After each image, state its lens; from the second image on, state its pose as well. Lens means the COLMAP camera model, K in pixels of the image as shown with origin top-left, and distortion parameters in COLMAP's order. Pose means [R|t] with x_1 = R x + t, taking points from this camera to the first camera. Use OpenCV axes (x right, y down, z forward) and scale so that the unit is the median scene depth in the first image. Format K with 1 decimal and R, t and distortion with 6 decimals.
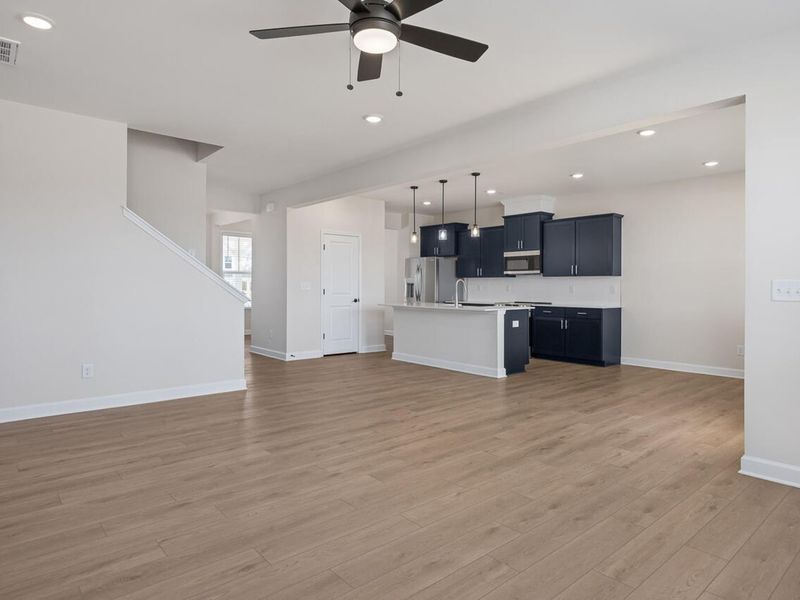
lens RADIAL K [[468.1, 0, 400.4], [0, 468.1, 283.9], [0, 0, 1]] dist [-0.001548, 0.000093]
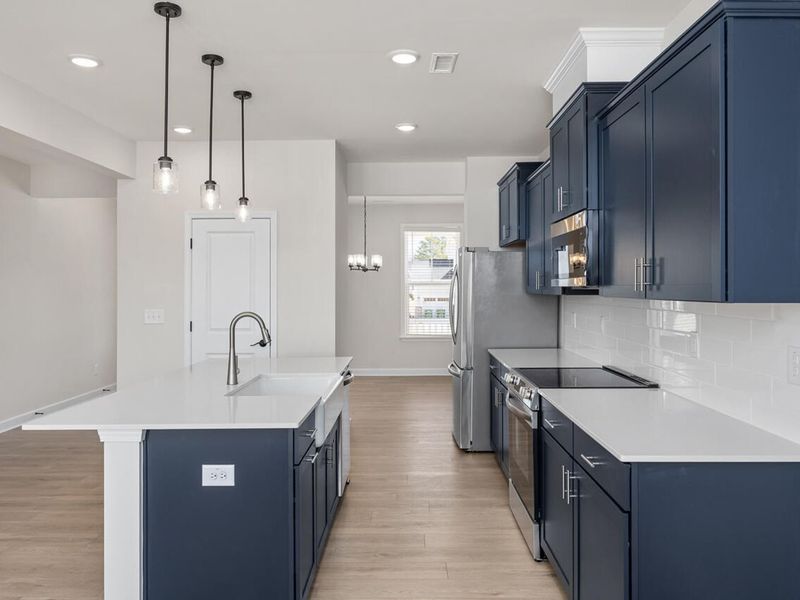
lens RADIAL K [[580.1, 0, 428.9], [0, 580.1, 286.0], [0, 0, 1]] dist [0.000385, -0.000785]
pose [[0.765523, -0.010843, -0.643317, 0.459854], [0.012970, 0.999915, -0.001420, -0.023906], [0.643278, -0.007256, 0.765599, 0.640214]]
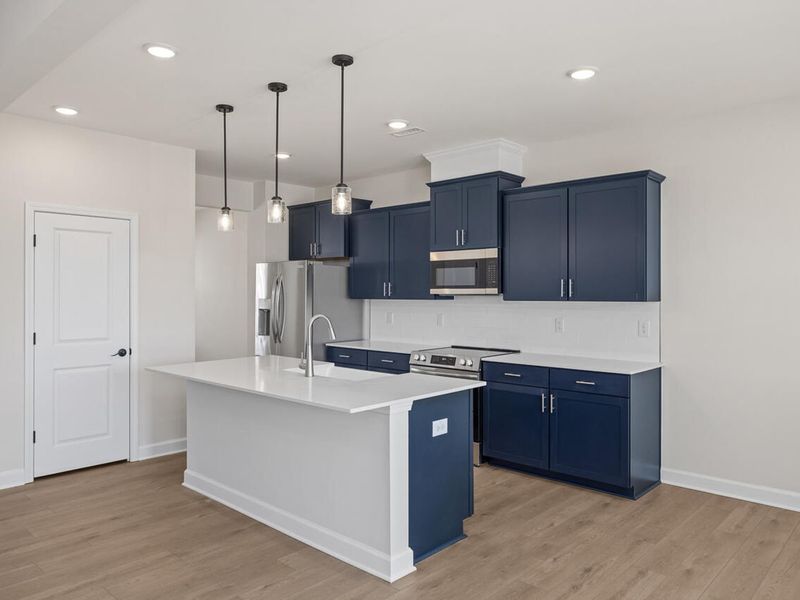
lens RADIAL K [[557.2, 0, 390.1], [0, 557.2, 293.4], [0, 0, 1]] dist [0.000190, -0.001800]
pose [[0.995337, -0.005369, 0.096308, 0.124066], [0.004875, 0.999974, 0.005364, -0.027022], [-0.096334, -0.004870, 0.995337, 0.412232]]
